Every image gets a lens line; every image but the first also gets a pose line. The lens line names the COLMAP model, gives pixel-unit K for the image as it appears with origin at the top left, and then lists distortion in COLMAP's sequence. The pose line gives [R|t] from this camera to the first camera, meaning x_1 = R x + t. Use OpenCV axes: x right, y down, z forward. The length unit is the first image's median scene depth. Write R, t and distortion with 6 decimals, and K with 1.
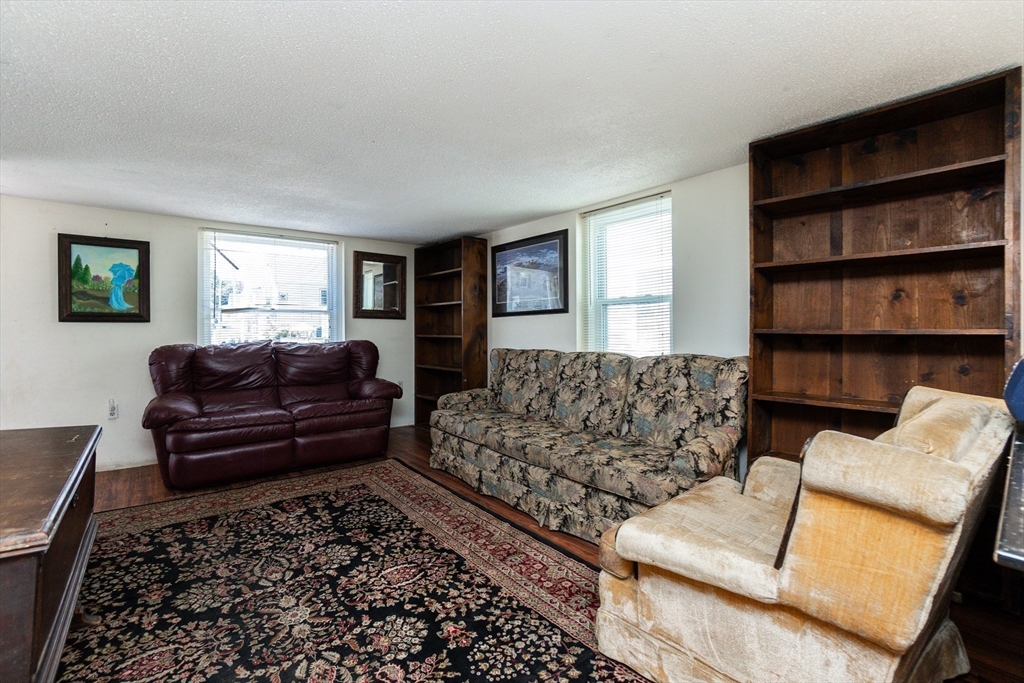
lens RADIAL K [[459.1, 0, 505.6], [0, 459.1, 332.2], [0, 0, 1]] dist [-0.062041, 0.022516]
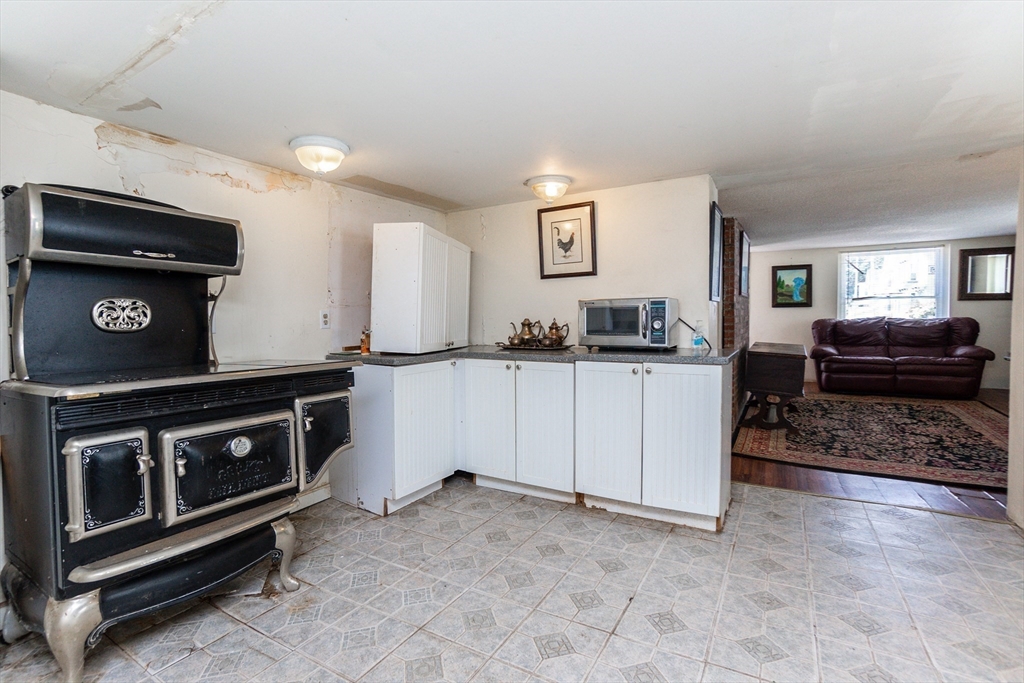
lens RADIAL K [[459.1, 0, 505.6], [0, 459.1, 332.2], [0, 0, 1]] dist [-0.062041, 0.022516]
pose [[0.328976, 0.034343, -0.943714, 0.863087], [0.010229, 0.999150, 0.039927, -0.006583], [0.944283, -0.022789, 0.328345, -1.291269]]
